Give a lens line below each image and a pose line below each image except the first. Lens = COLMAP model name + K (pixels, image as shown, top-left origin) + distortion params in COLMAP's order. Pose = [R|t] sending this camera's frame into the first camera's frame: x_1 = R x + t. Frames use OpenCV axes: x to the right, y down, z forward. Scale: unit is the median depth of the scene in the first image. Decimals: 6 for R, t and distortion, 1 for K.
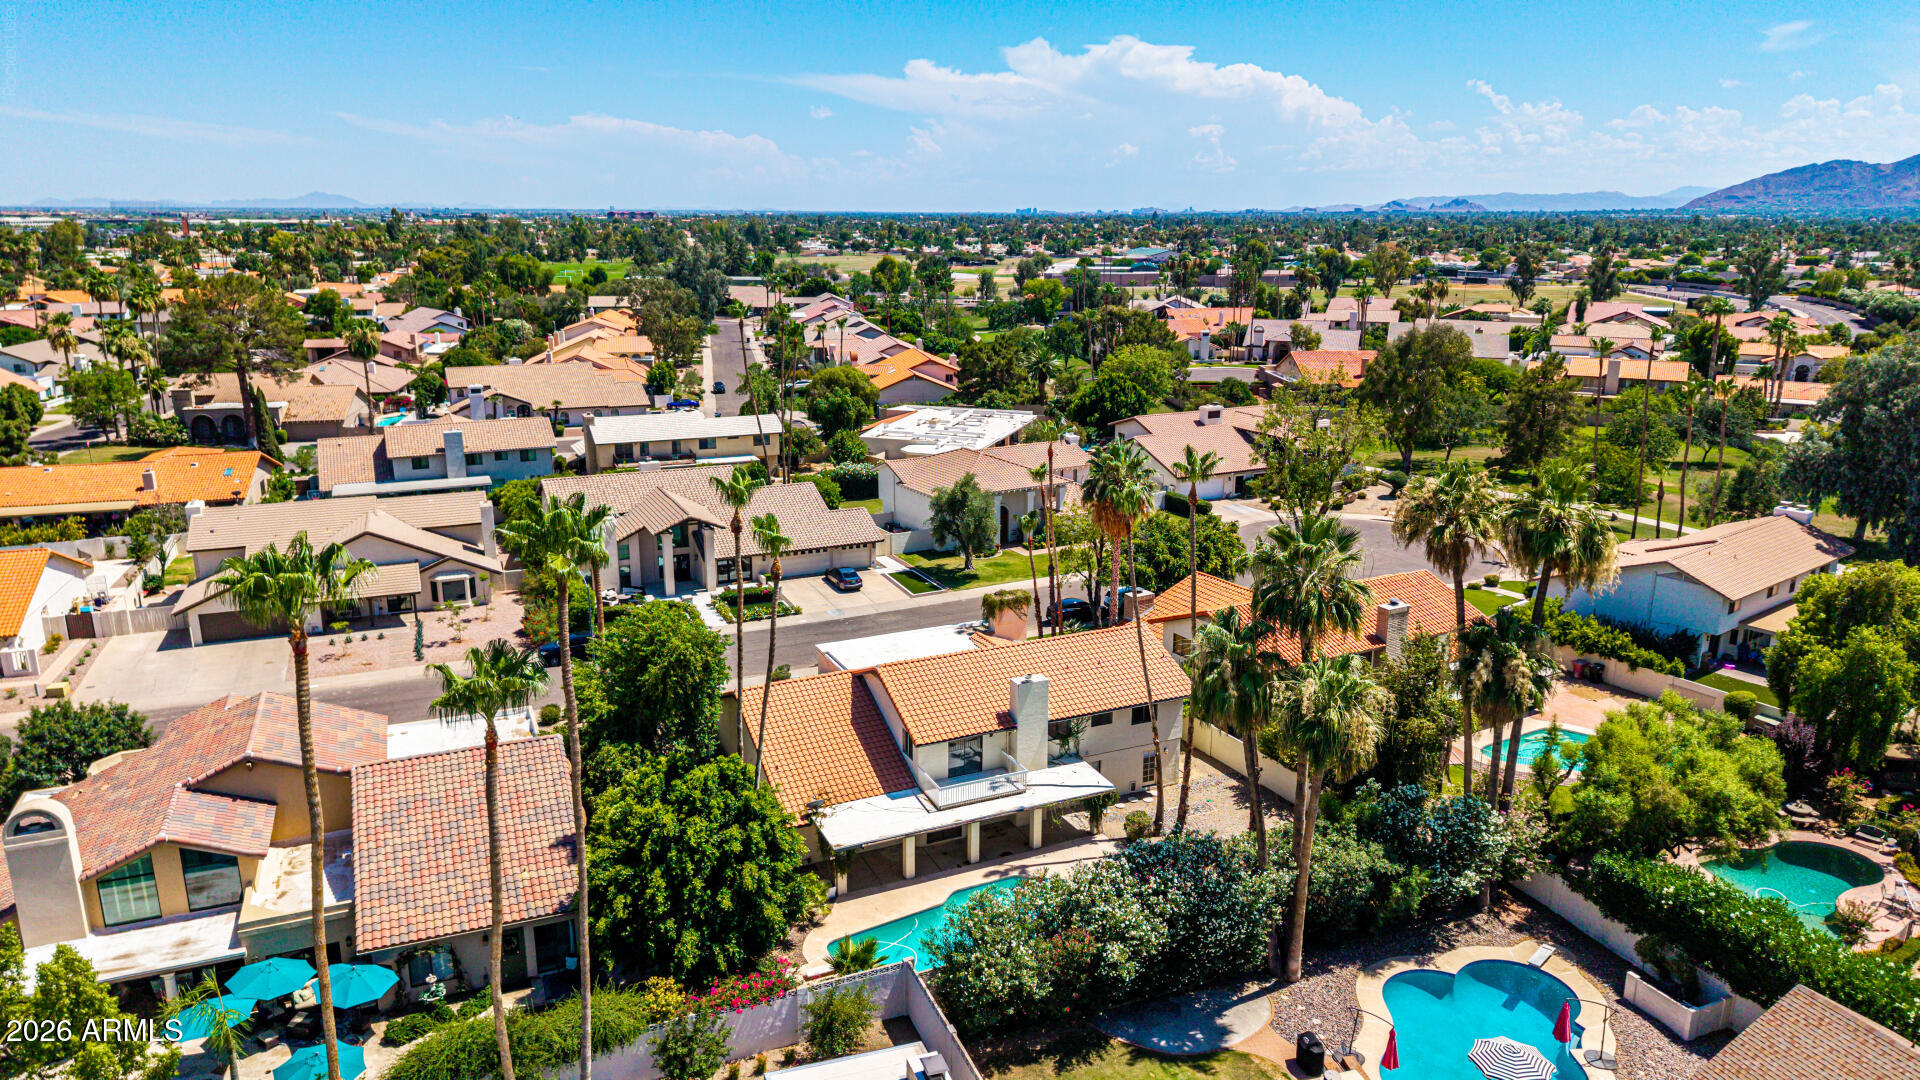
lens RADIAL K [[1349.7, 0, 960.0], [0, 1349.7, 540.0], [0, 0, 1]] dist [0.082679, -0.105217]
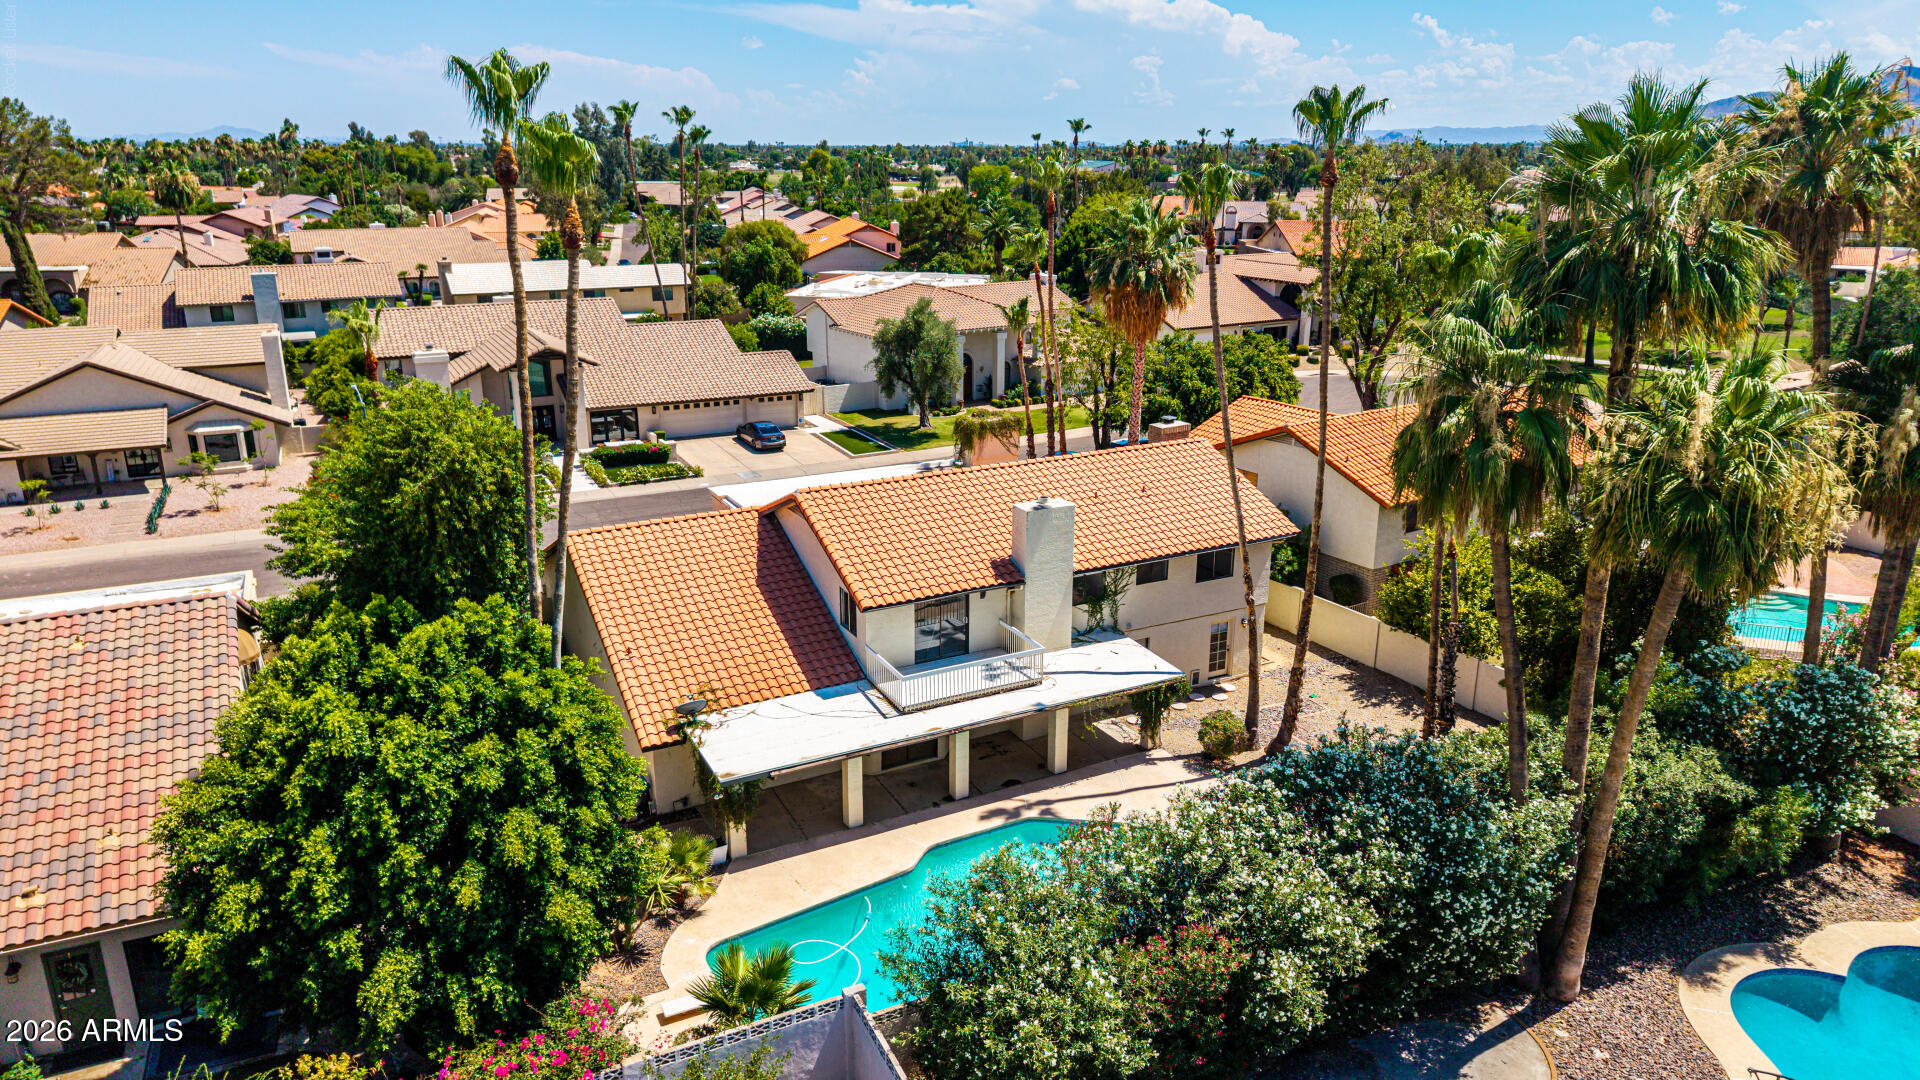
lens RADIAL K [[1297.7, 0, 975.4], [0, 1297.7, 537.3], [0, 0, 1]] dist [0.033352, -0.002430]
pose [[0.998127, -0.011316, 0.060117, -0.016245], [0.009291, 0.999383, 0.033860, 0.099809], [-0.060463, -0.033238, 0.997617, 0.416515]]
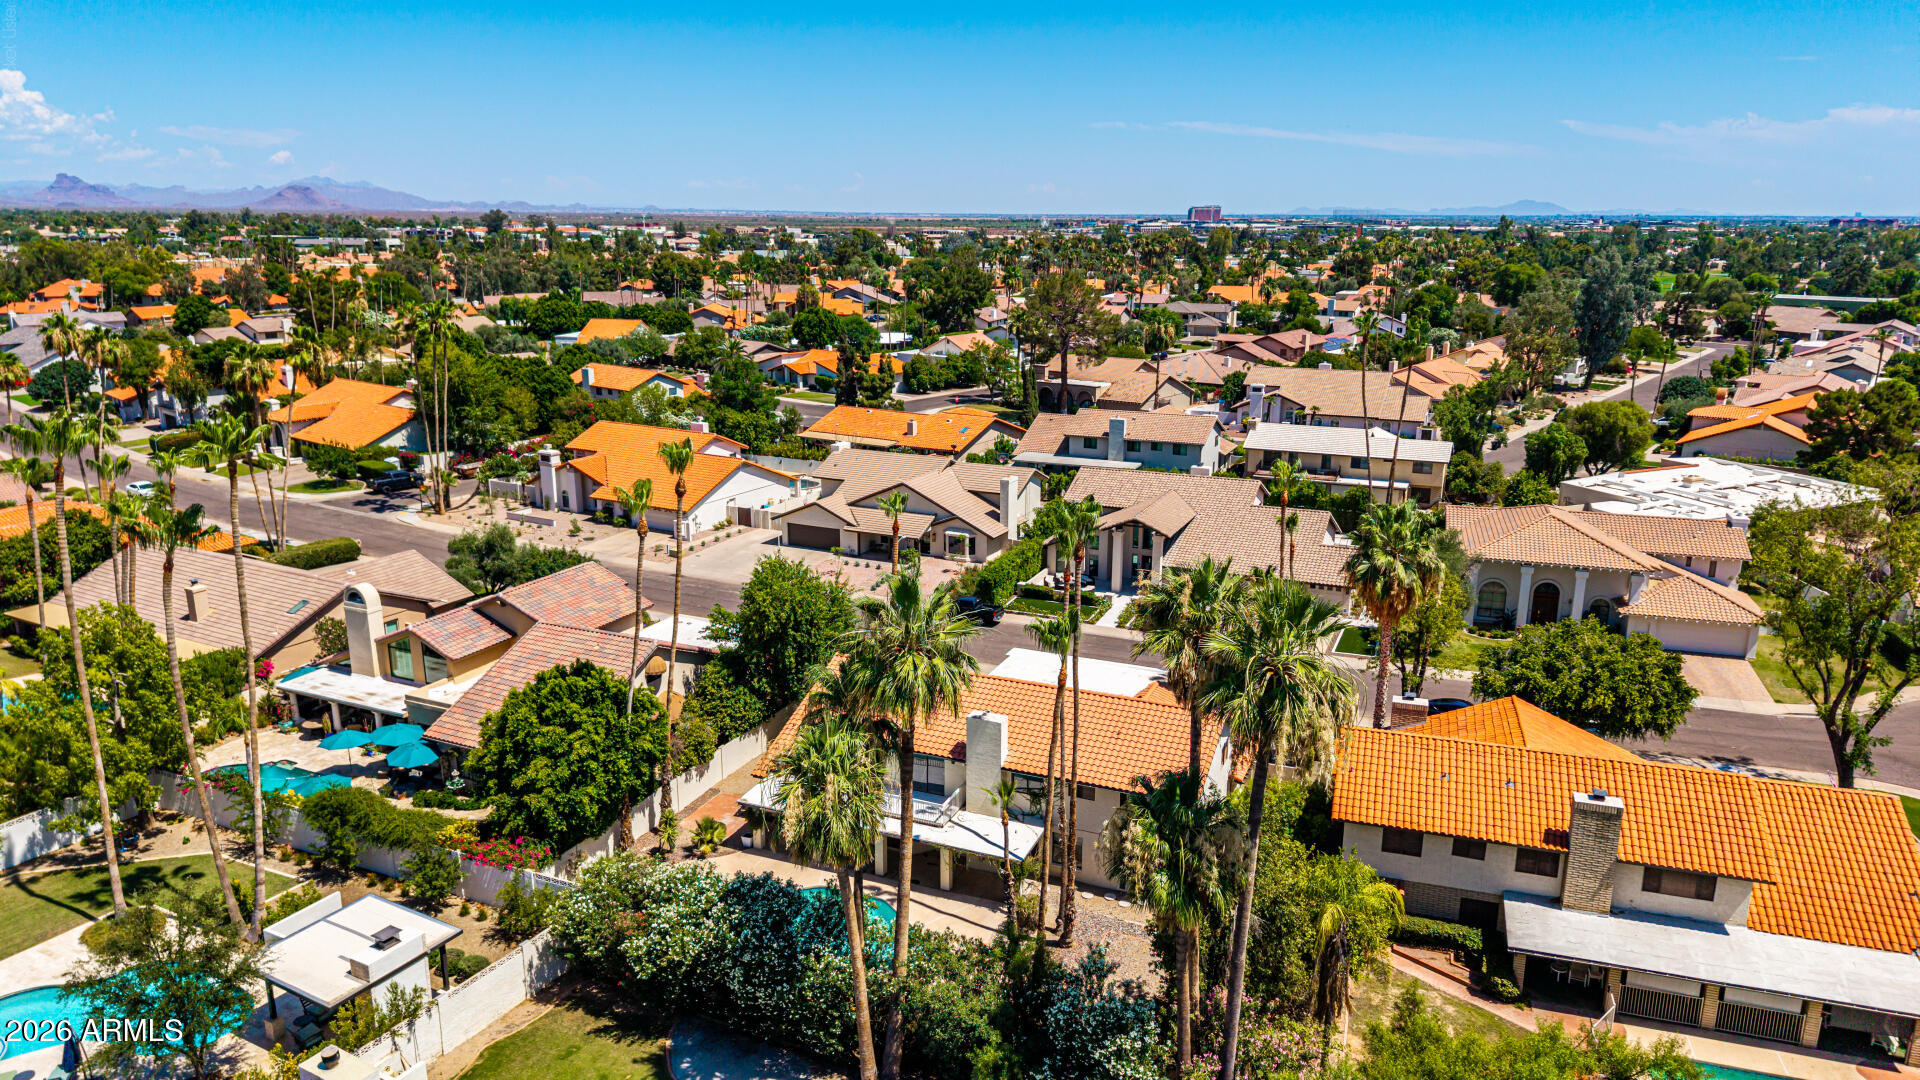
lens RADIAL K [[1349.7, 0, 960.0], [0, 1349.7, 540.0], [0, 0, 1]] dist [0.082679, -0.105217]
pose [[0.630644, 0.181650, -0.754514, 0.767356], [-0.185594, 0.979312, 0.080645, -0.093555], [0.753553, 0.089175, 0.651310, 0.385703]]
